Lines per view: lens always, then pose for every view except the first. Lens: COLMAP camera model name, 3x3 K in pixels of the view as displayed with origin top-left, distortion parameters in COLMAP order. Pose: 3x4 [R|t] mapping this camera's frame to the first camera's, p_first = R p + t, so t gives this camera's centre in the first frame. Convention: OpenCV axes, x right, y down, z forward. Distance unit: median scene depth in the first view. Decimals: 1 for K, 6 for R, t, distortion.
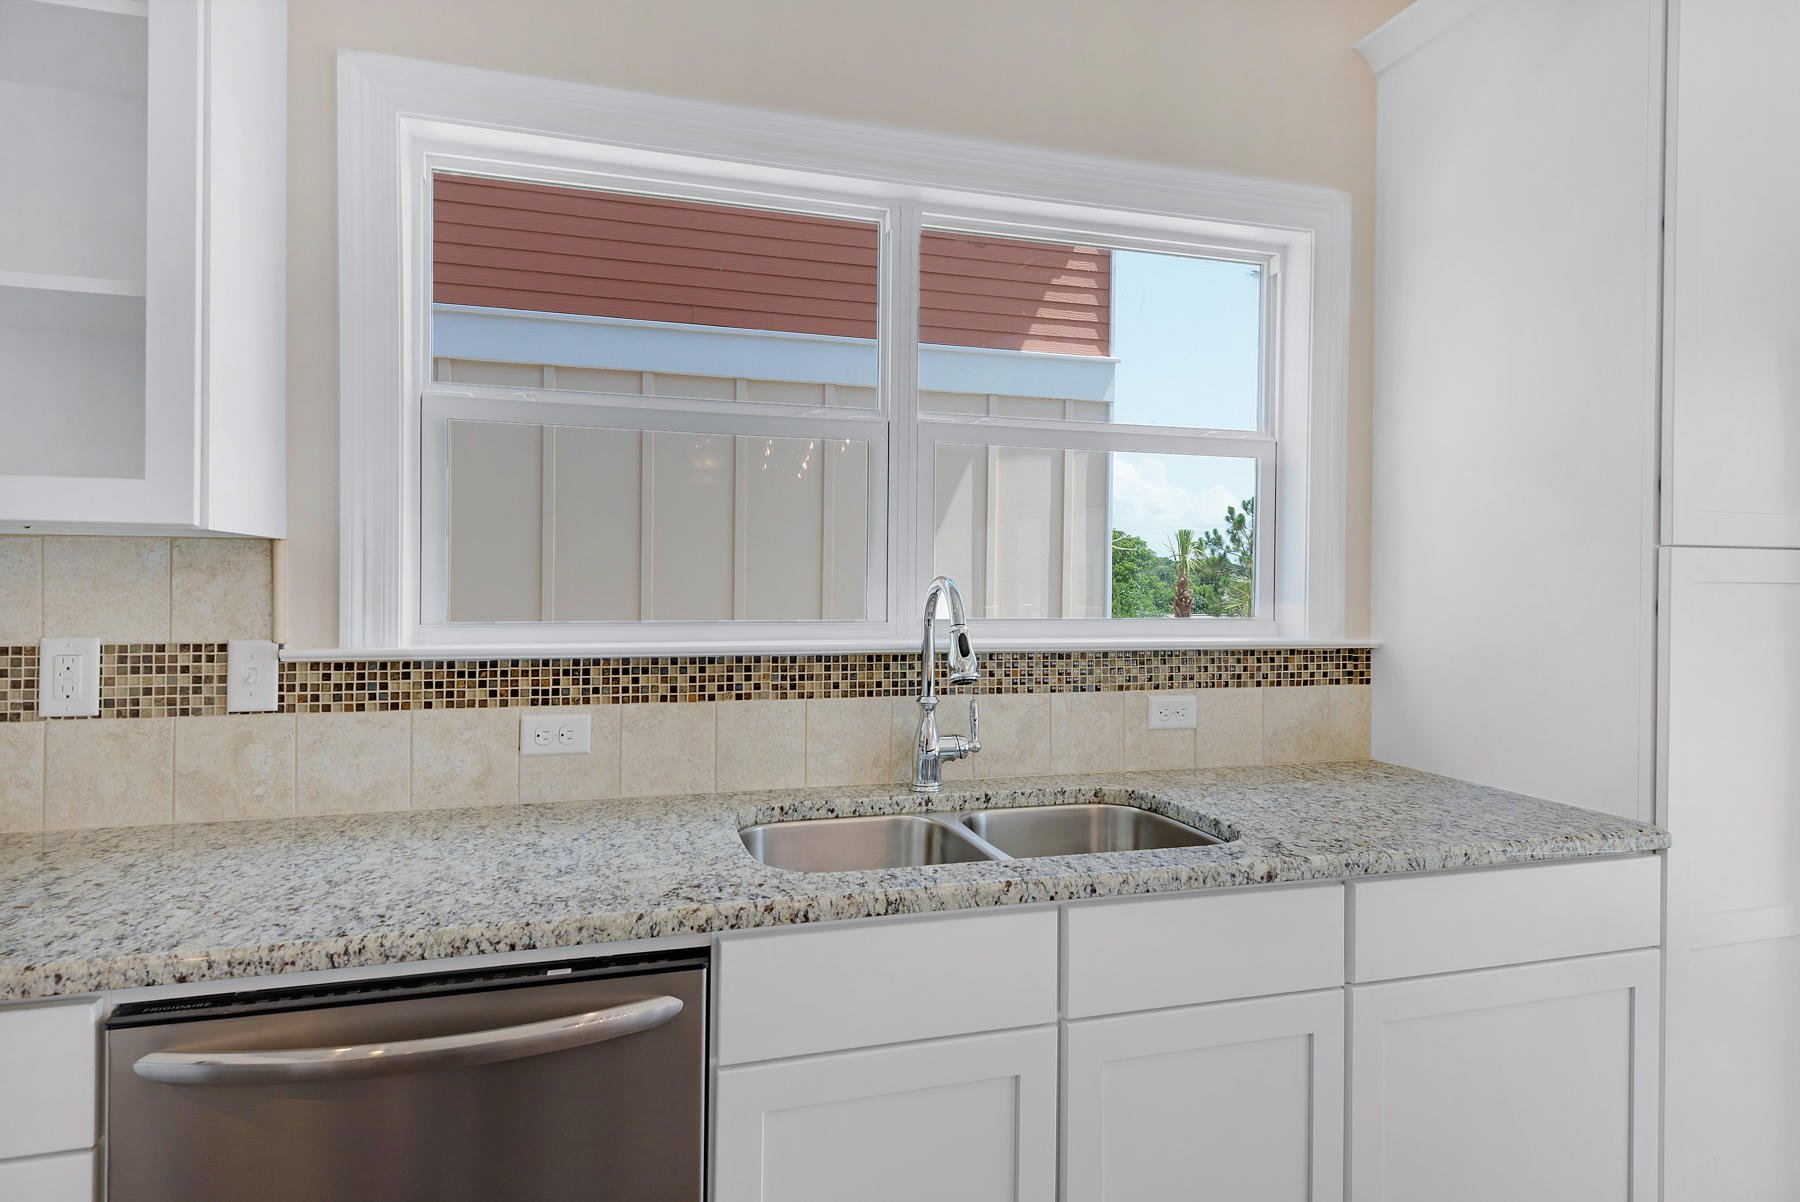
lens RADIAL K [[986.2, 0, 889.5], [0, 986.2, 587.6], [0, 0, 1]] dist [0.012358, -0.003327]
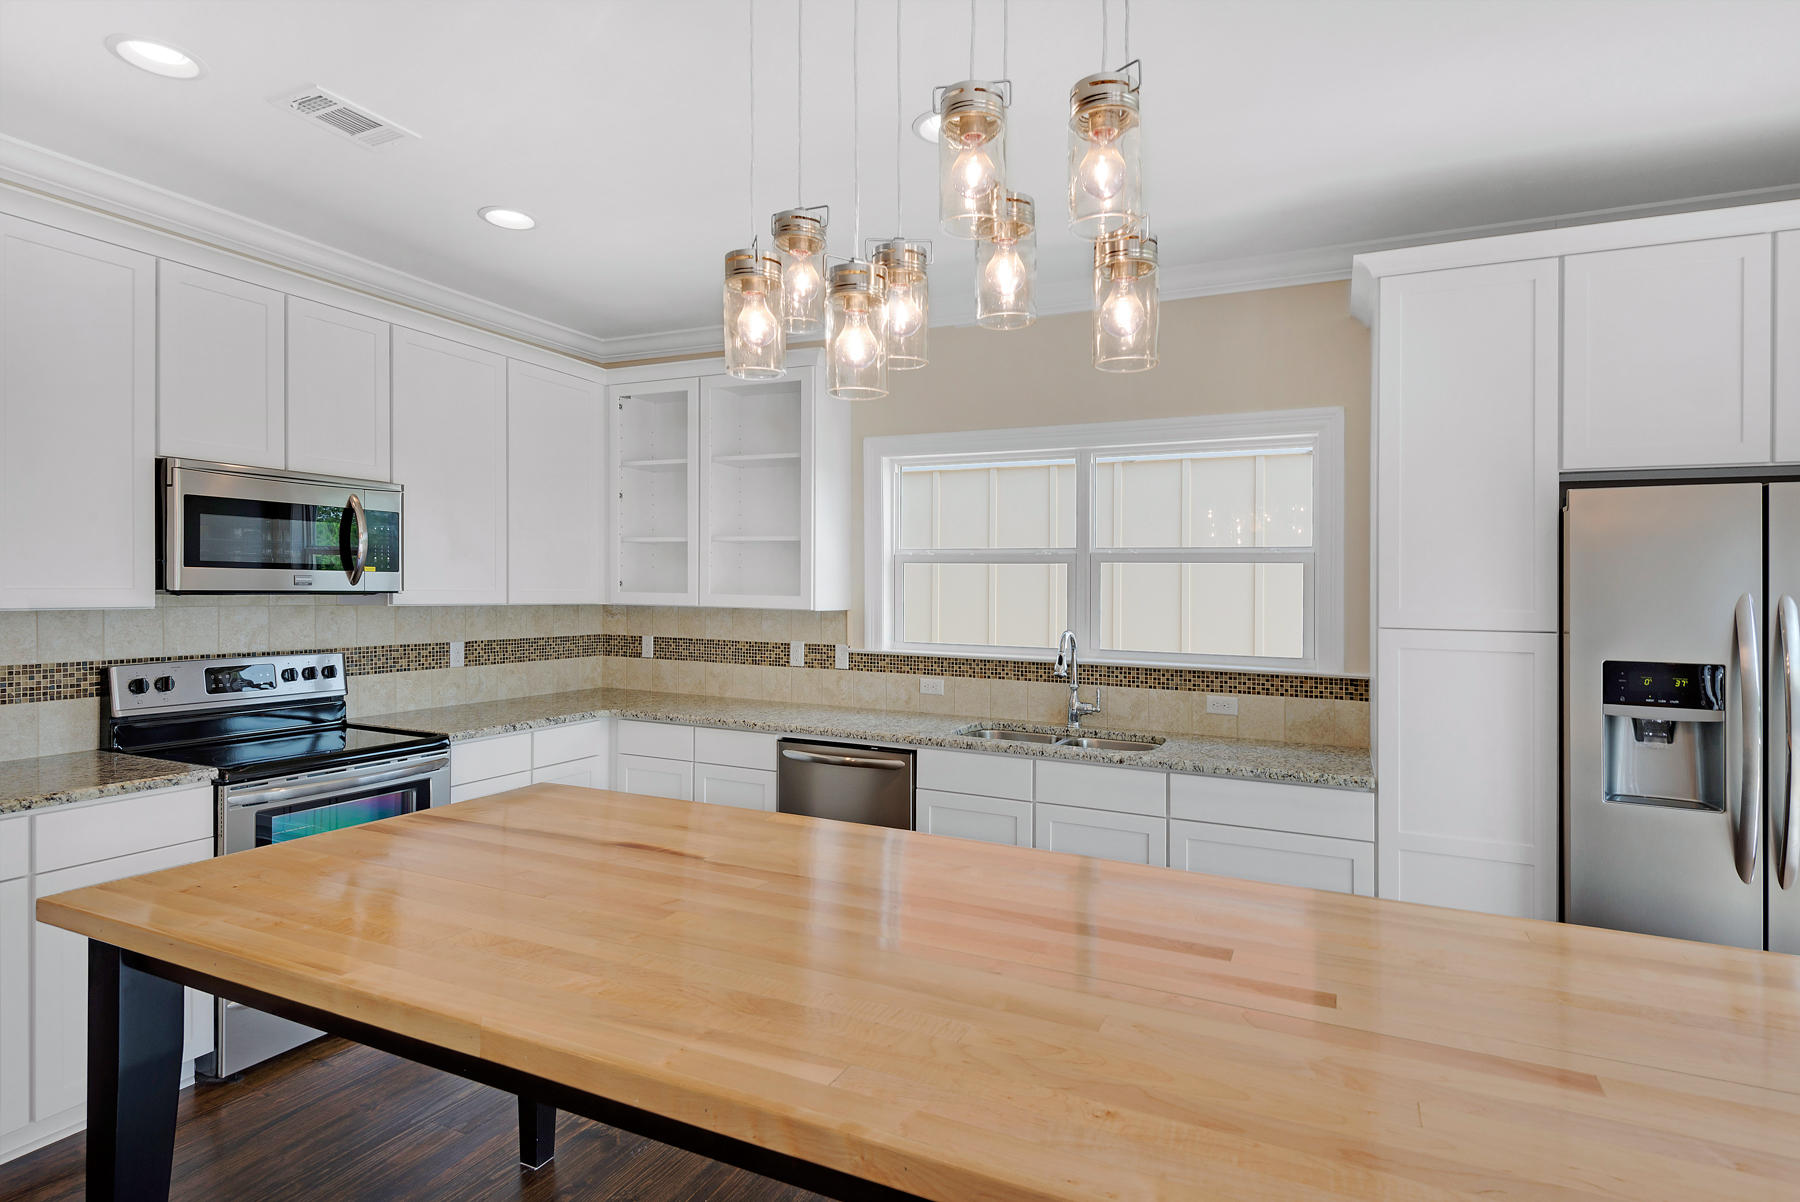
lens RADIAL K [[911.3, 0, 903.8], [0, 911.3, 584.3], [0, 0, 1]] dist [0.011876, -0.005302]
pose [[0.746683, 0.001216, -0.665179, 1.139319], [-0.013219, 0.999828, -0.013012, -0.081590], [0.665049, 0.018509, 0.746571, -0.790718]]
